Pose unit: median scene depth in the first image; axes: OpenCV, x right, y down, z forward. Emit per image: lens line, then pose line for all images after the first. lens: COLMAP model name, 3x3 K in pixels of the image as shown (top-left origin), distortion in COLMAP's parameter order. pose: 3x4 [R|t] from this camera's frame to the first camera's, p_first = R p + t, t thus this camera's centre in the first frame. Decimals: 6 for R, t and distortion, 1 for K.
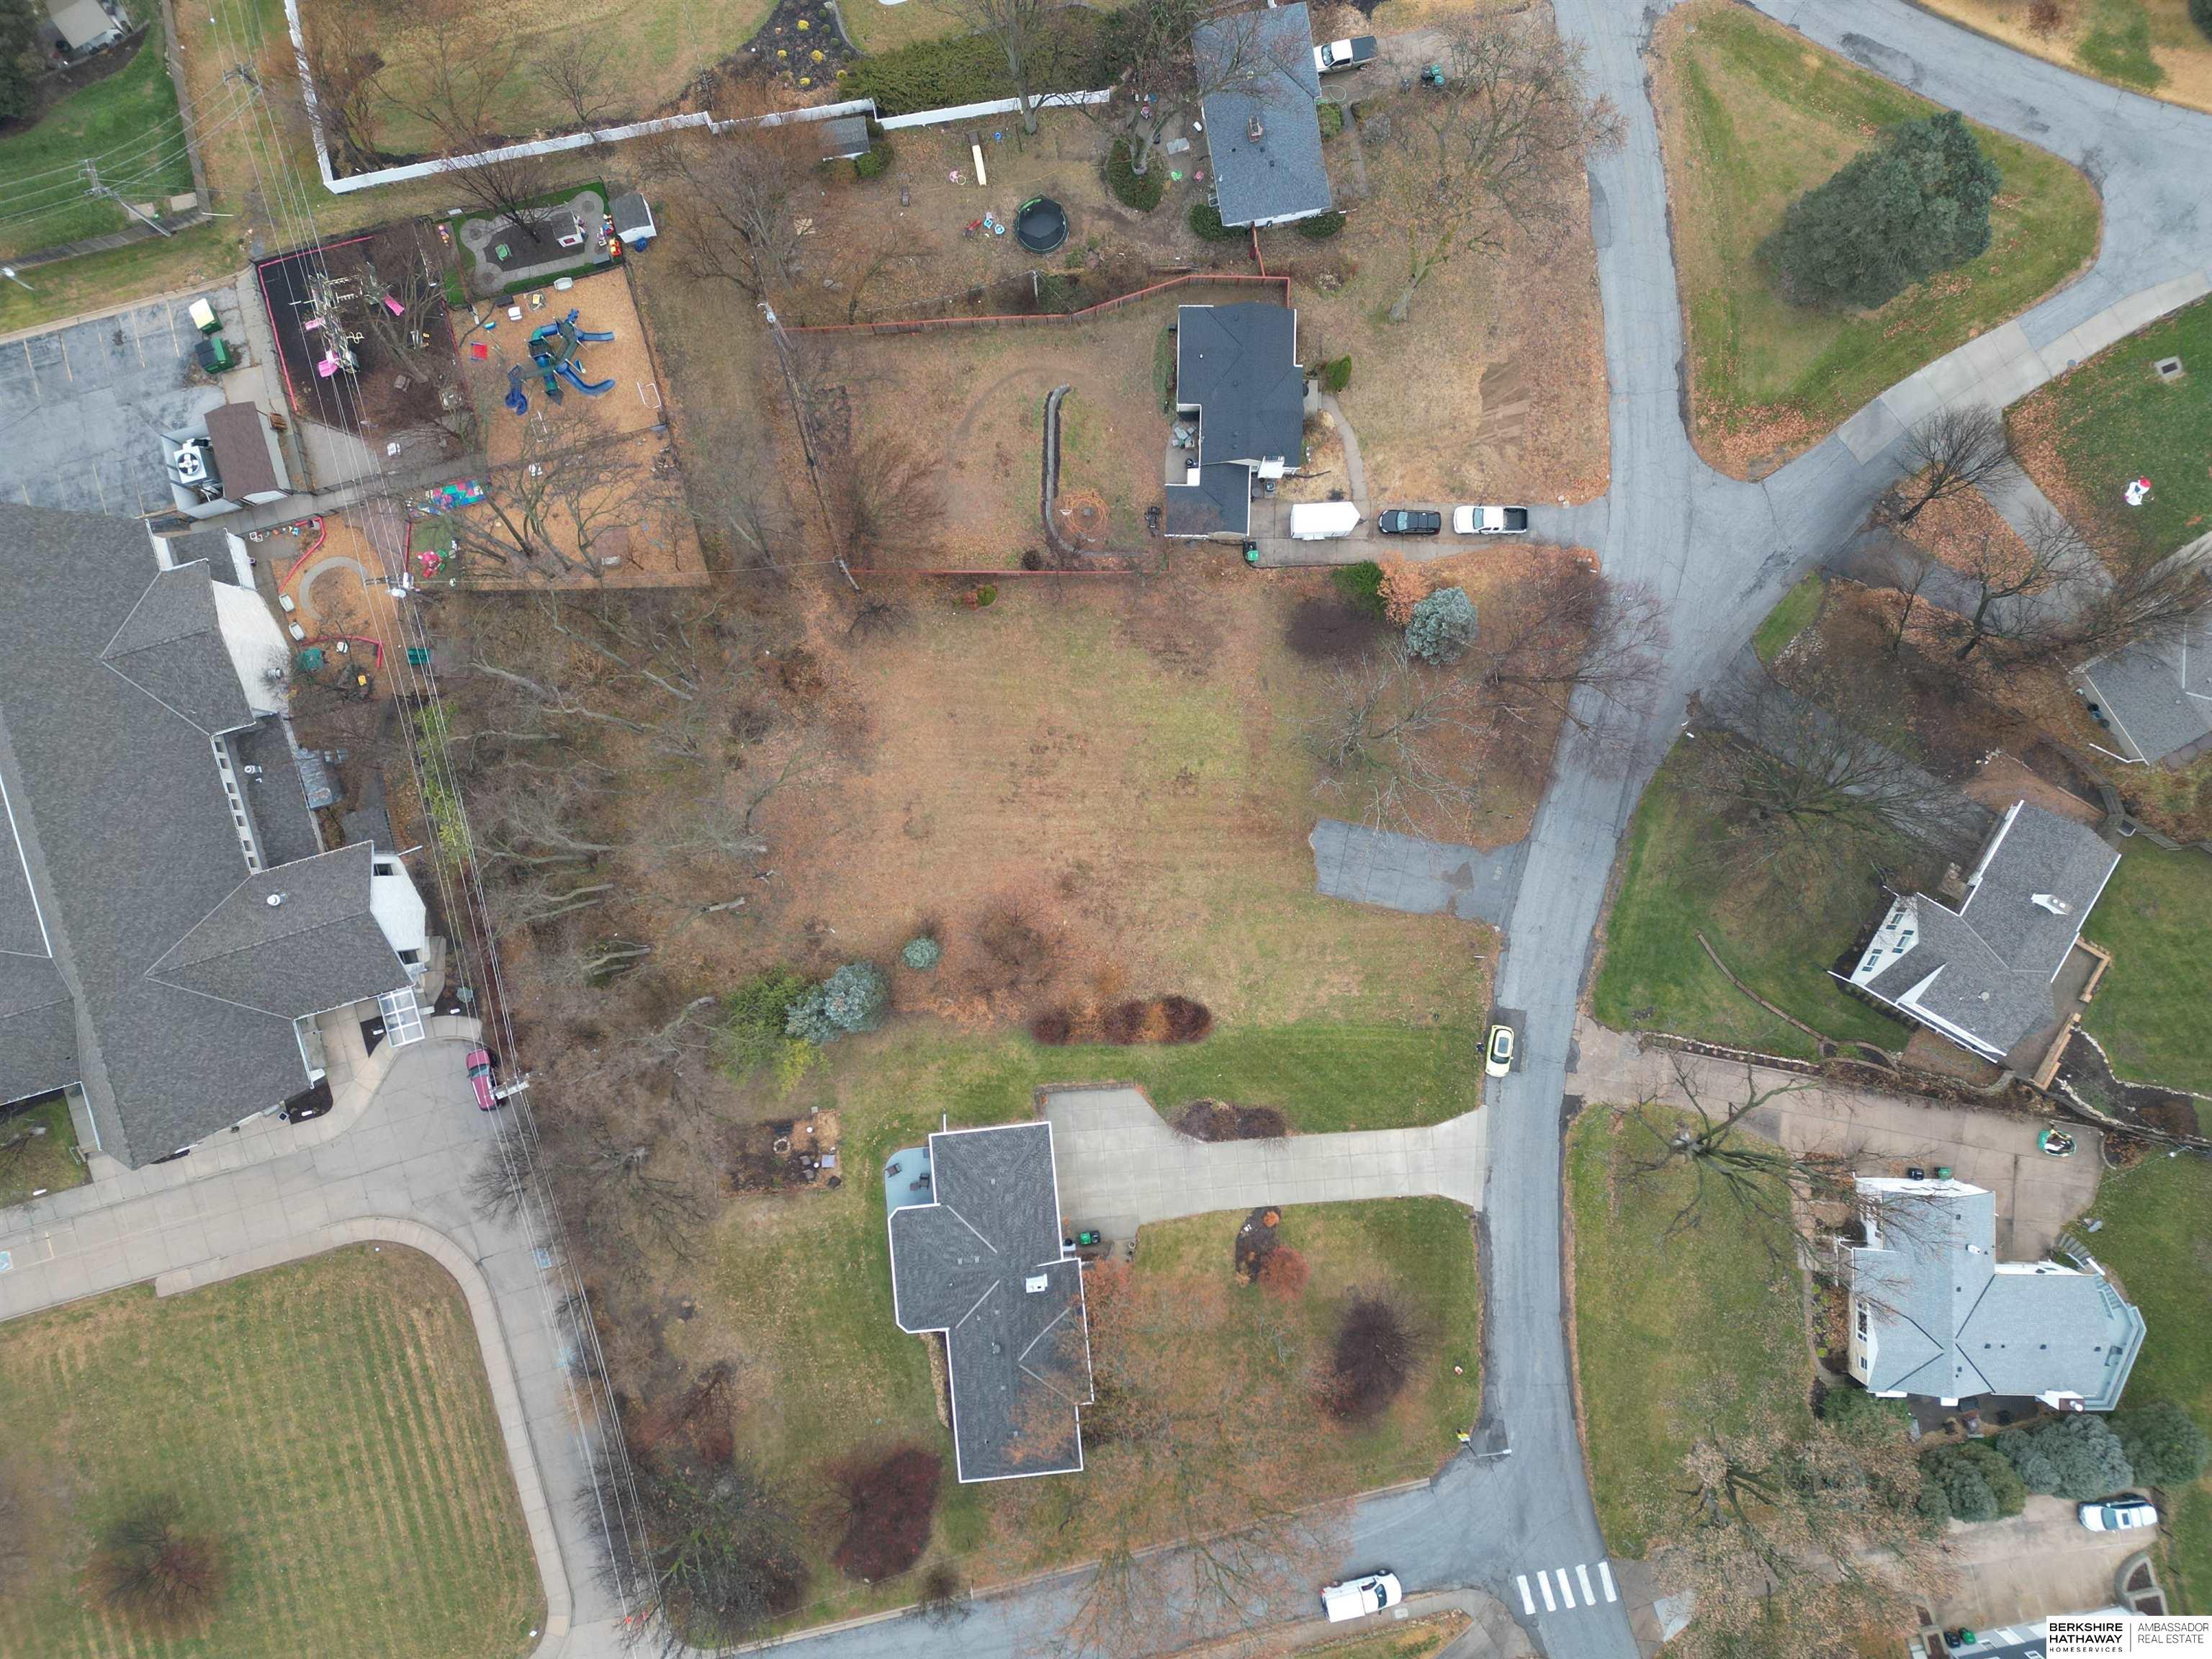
lens RADIAL K [[1520.7, 0, 1106.0], [0, 1520.7, 829.5], [0, 0, 1]] dist [0.068481, -0.065905]
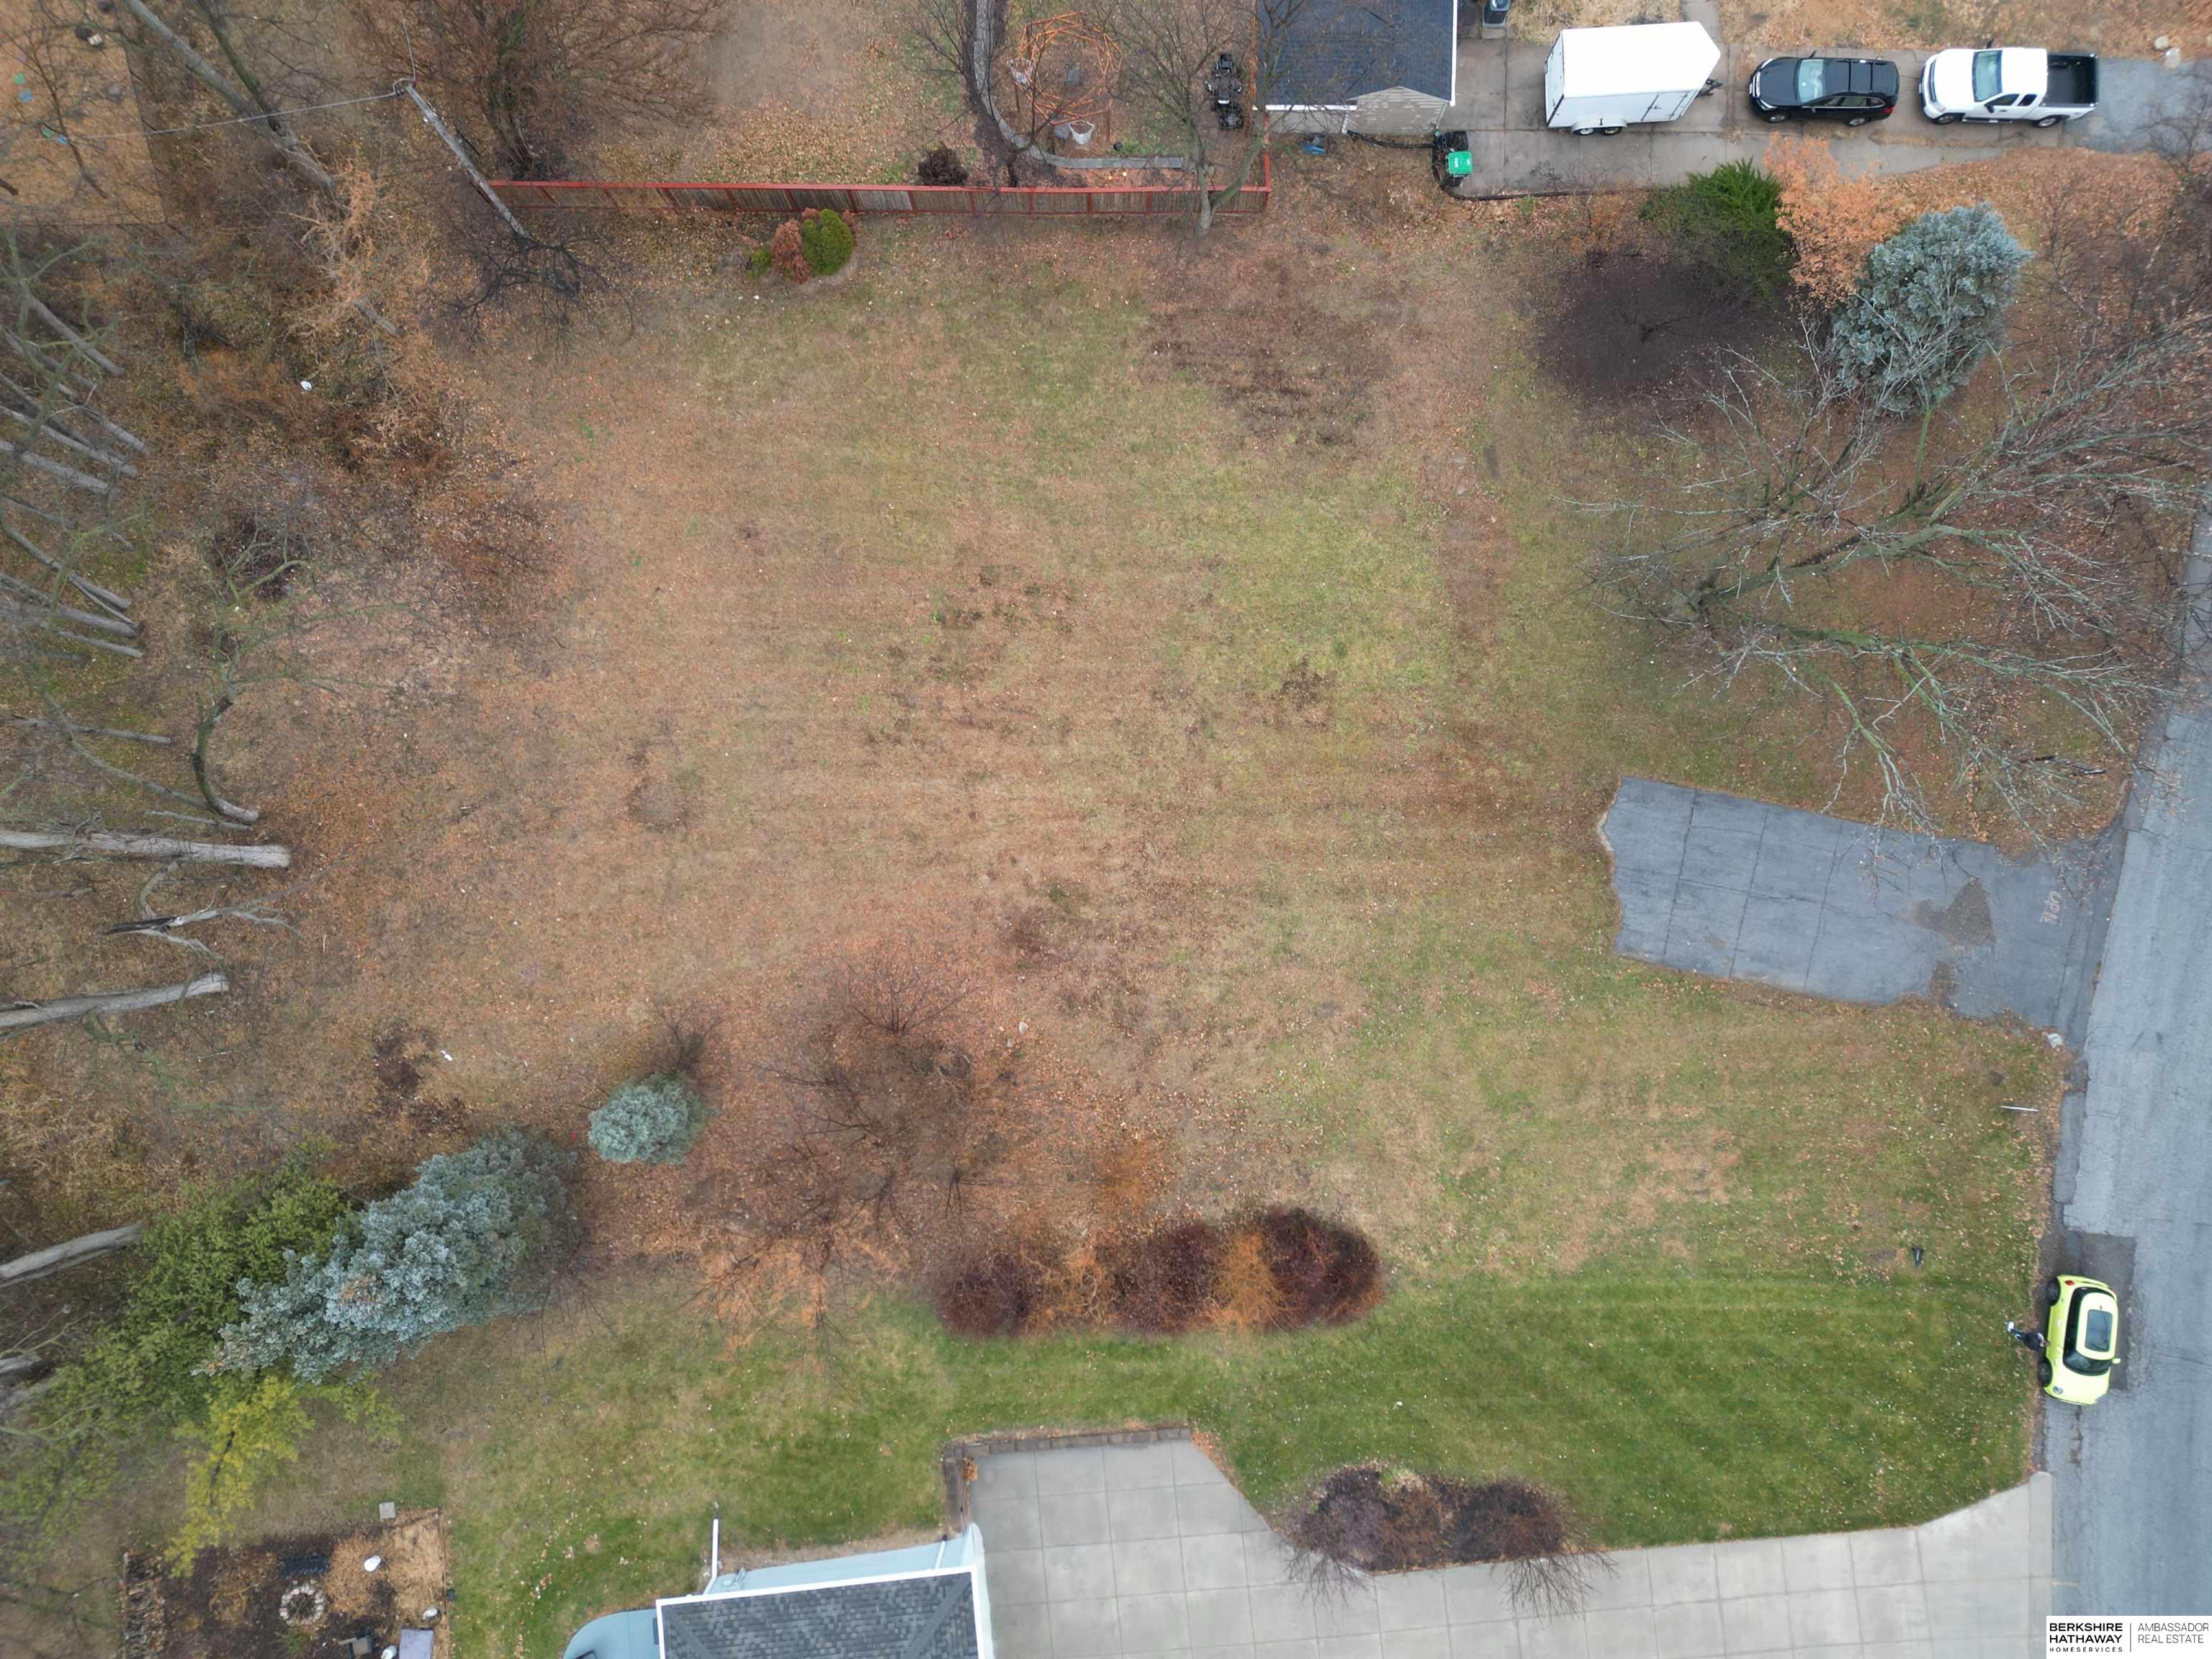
lens RADIAL K [[1520.7, 0, 1106.0], [0, 1520.7, 829.5], [0, 0, 1]] dist [0.068481, -0.065905]
pose [[0.999952, -0.004822, -0.008493, 0.000211], [0.004655, 0.999799, -0.019513, 0.014742], [0.008585, 0.019473, 0.999774, 0.579278]]
